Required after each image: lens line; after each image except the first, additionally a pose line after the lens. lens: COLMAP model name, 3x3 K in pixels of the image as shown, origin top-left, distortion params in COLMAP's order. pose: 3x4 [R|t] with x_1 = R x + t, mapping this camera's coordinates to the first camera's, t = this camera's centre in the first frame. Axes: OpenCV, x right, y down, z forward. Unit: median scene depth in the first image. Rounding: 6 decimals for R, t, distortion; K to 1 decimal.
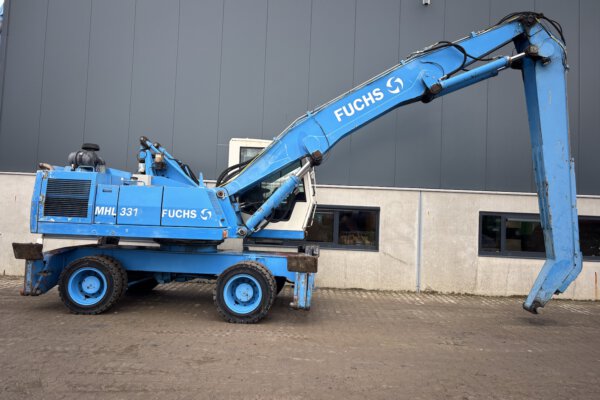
lens RADIAL K [[448.9, 0, 296.3], [0, 448.9, 188.0], [0, 0, 1]] dist [0.018830, -0.026121]
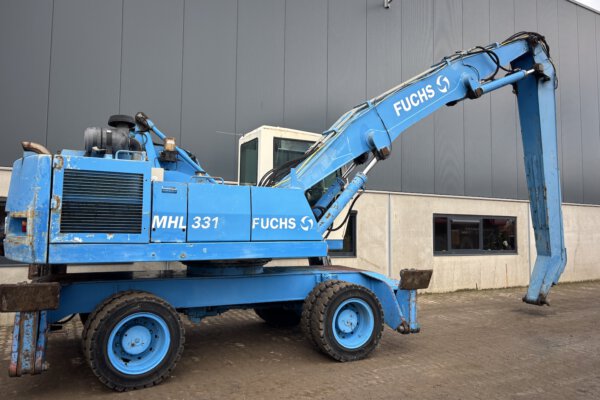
lens RADIAL K [[448.9, 0, 295.3], [0, 448.9, 188.0], [0, 0, 1]] dist [0.018830, -0.026121]
pose [[0.874518, 0.013556, 0.484804, -0.520222], [-0.012600, 0.999907, -0.005229, 0.003018], [-0.484830, -0.001536, 0.874607, 0.312454]]
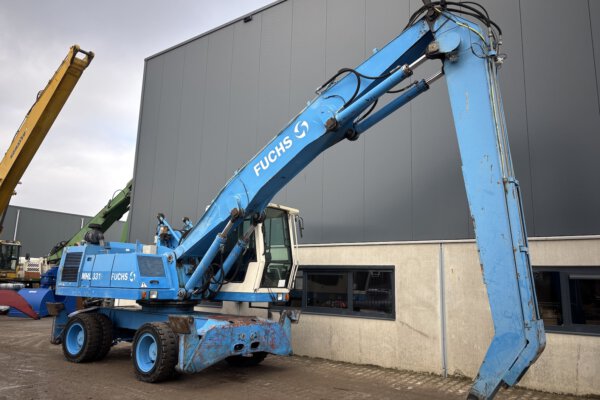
lens RADIAL K [[448.9, 0, 303.6], [0, 448.9, 184.5], [0, 0, 1]] dist [0.018830, -0.026121]
pose [[0.821052, -0.142947, -0.552666, 0.717042], [0.047715, 0.981937, -0.183092, 0.052574], [0.568856, 0.123957, 0.813042, 0.265807]]
